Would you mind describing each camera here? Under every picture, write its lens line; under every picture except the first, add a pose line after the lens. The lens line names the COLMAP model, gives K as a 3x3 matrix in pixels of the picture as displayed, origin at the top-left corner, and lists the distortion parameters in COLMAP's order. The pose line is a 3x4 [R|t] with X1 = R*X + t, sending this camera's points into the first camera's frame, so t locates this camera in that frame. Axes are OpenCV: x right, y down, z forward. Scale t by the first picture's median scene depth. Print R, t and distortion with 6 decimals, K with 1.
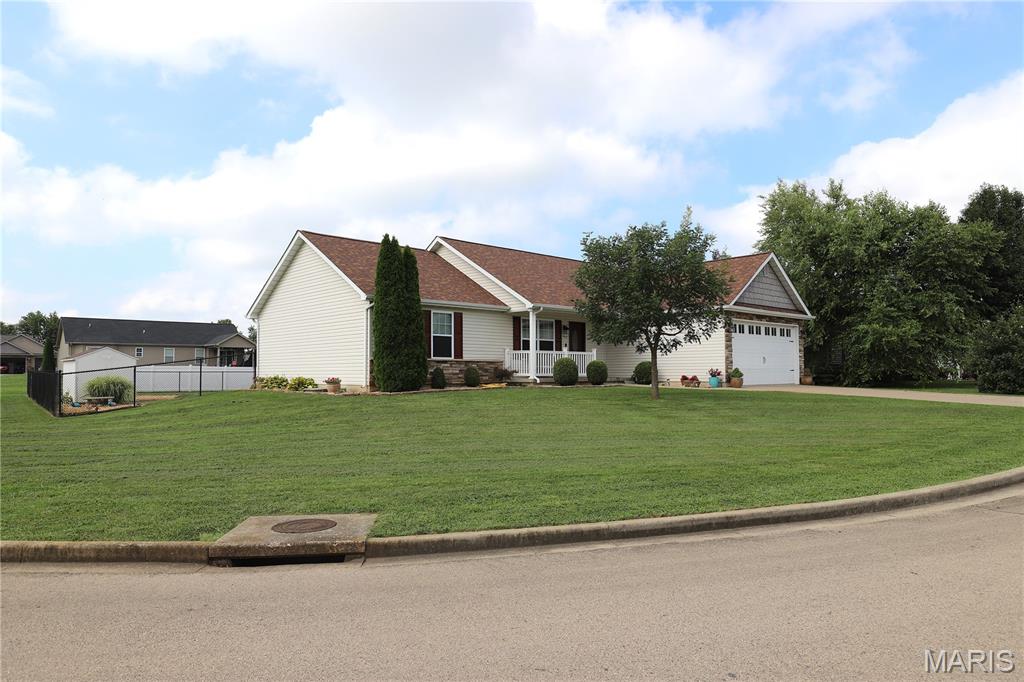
lens RADIAL K [[663.1, 0, 512.0], [0, 663.1, 341.0], [0, 0, 1]] dist [-0.002421, -0.001279]
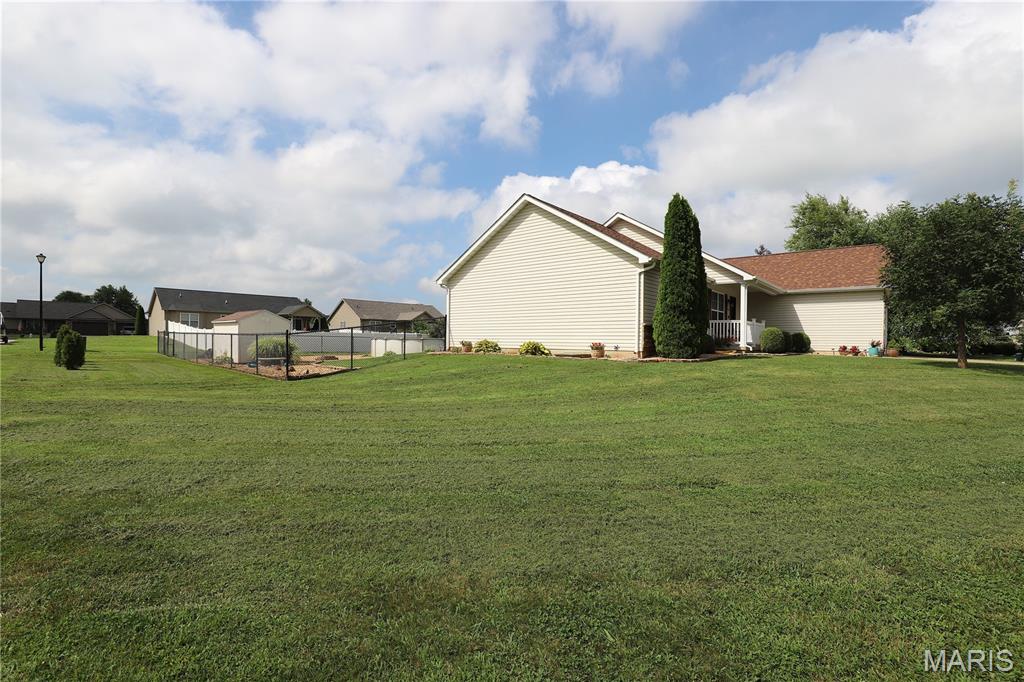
lens RADIAL K [[472.9, 0, 512.0], [0, 472.9, 341.0], [0, 0, 1]] dist [-0.030818, -0.000163]
pose [[0.992505, 0.016294, 0.121114, -0.411399], [-0.021974, 0.998713, 0.045712, 0.020314], [-0.120213, -0.048031, 0.991585, 0.283711]]
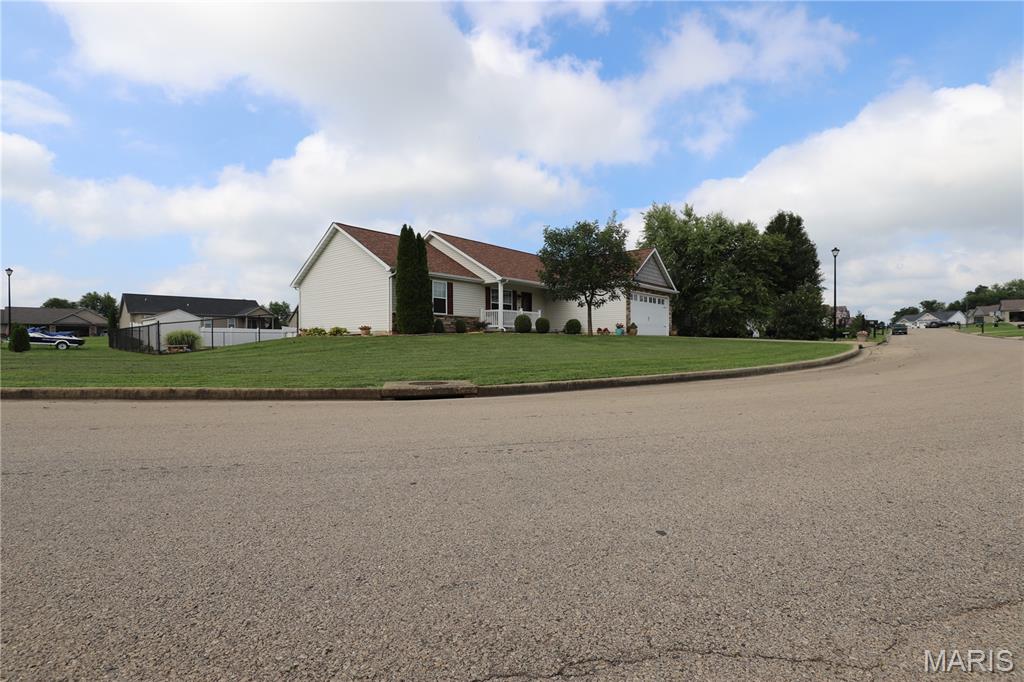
lens RADIAL K [[472.9, 0, 512.0], [0, 472.9, 341.0], [0, 0, 1]] dist [-0.030818, -0.000163]
pose [[0.992235, -0.000222, 0.124379, -0.071024], [-0.005485, 0.998947, 0.045540, 0.034784], [-0.124258, -0.045868, 0.991189, -0.038737]]
